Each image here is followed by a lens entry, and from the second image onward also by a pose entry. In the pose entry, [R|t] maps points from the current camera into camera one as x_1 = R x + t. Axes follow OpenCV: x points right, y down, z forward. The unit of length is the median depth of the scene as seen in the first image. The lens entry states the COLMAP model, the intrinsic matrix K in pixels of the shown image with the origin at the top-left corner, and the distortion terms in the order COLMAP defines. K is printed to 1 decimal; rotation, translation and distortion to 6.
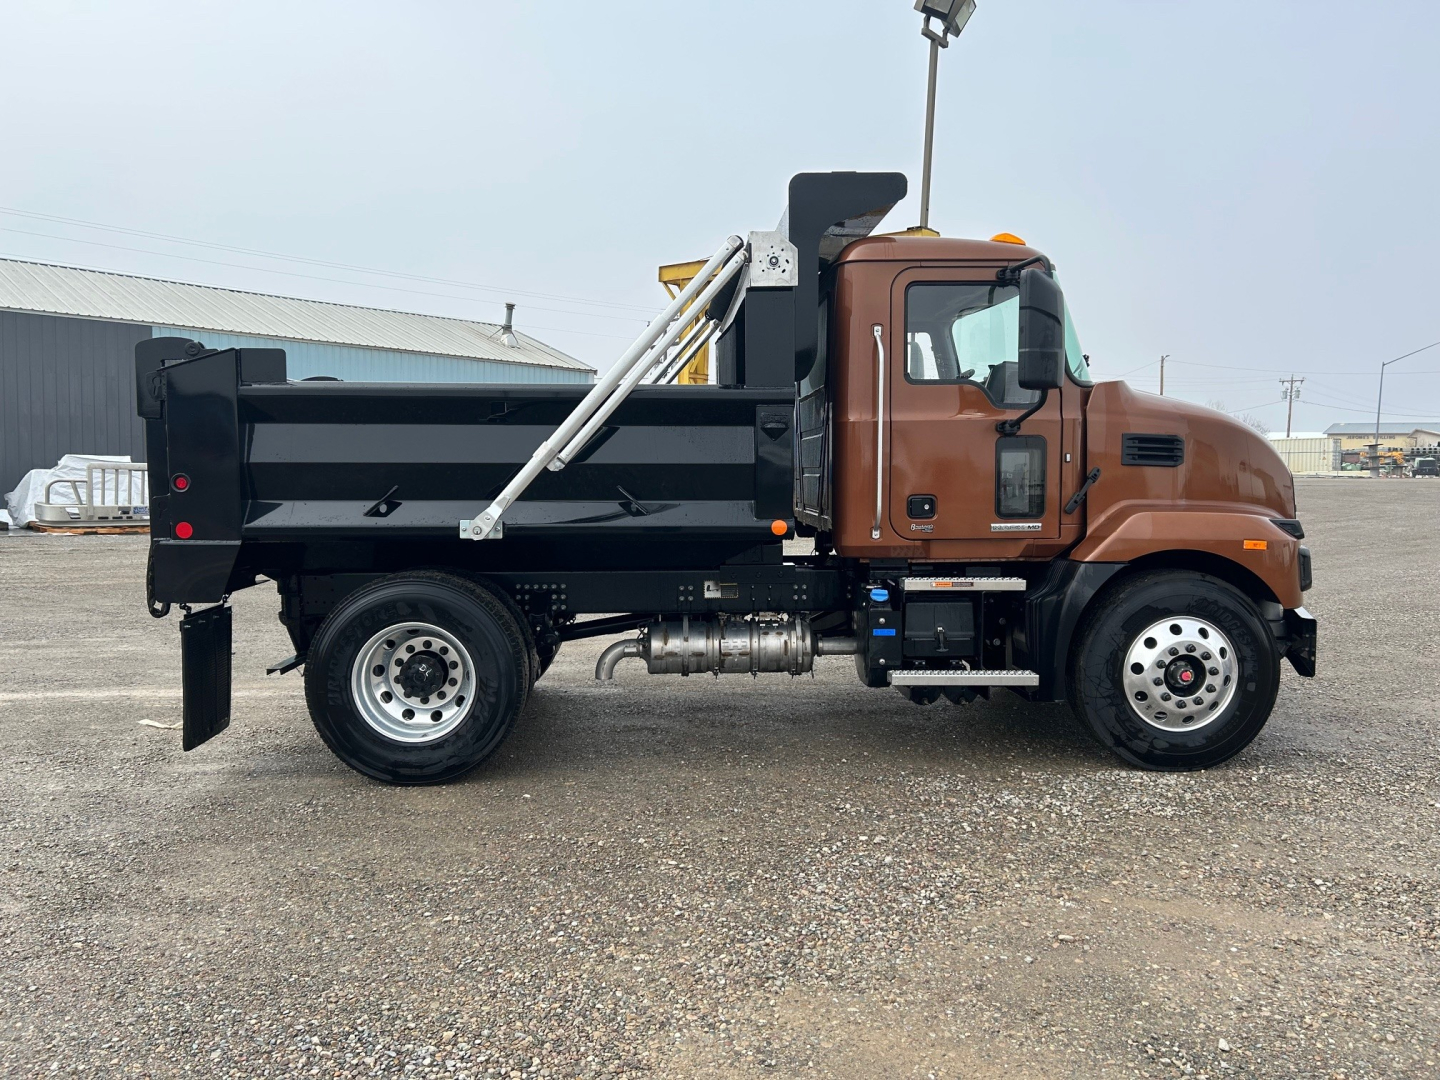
lens RADIAL K [[1033.7, 0, 721.3], [0, 1033.7, 545.3], [0, 0, 1]] dist [-0.022585, 0.036557]
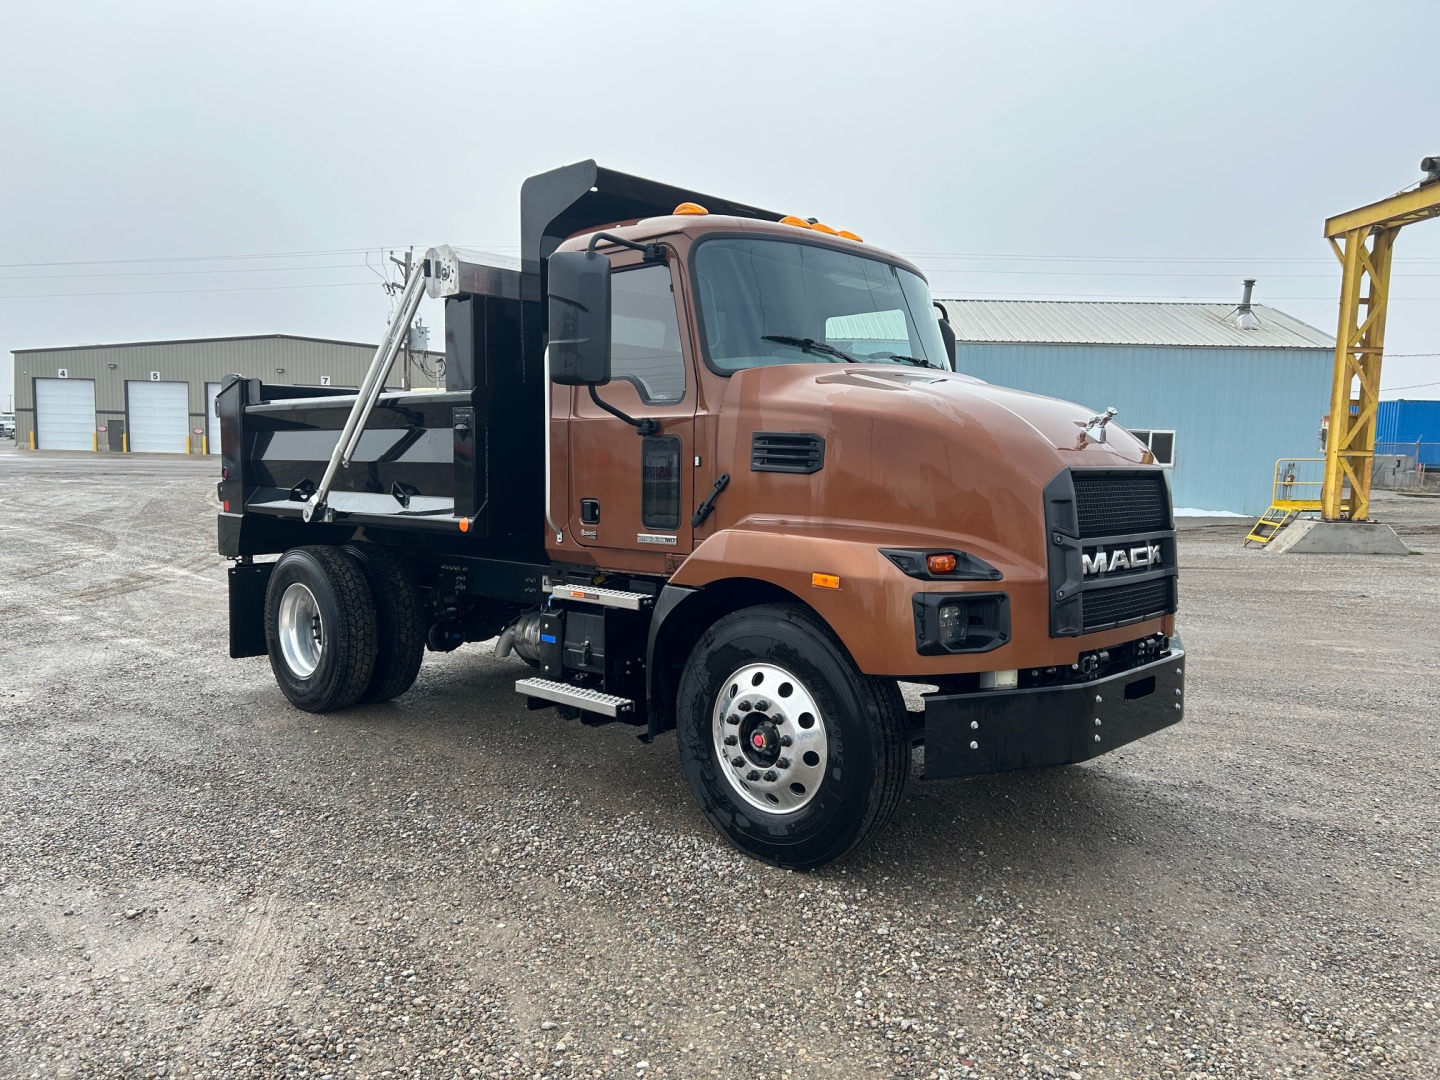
lens RADIAL K [[1054.7, 0, 720.0], [0, 1054.7, 540.0], [0, 0, 1]] dist [0.059155, -0.002943]
pose [[0.721813, 0.060372, -0.689450, 0.967910], [-0.064265, 0.997731, 0.020086, -0.039244], [0.689098, 0.029809, 0.724055, 0.389685]]
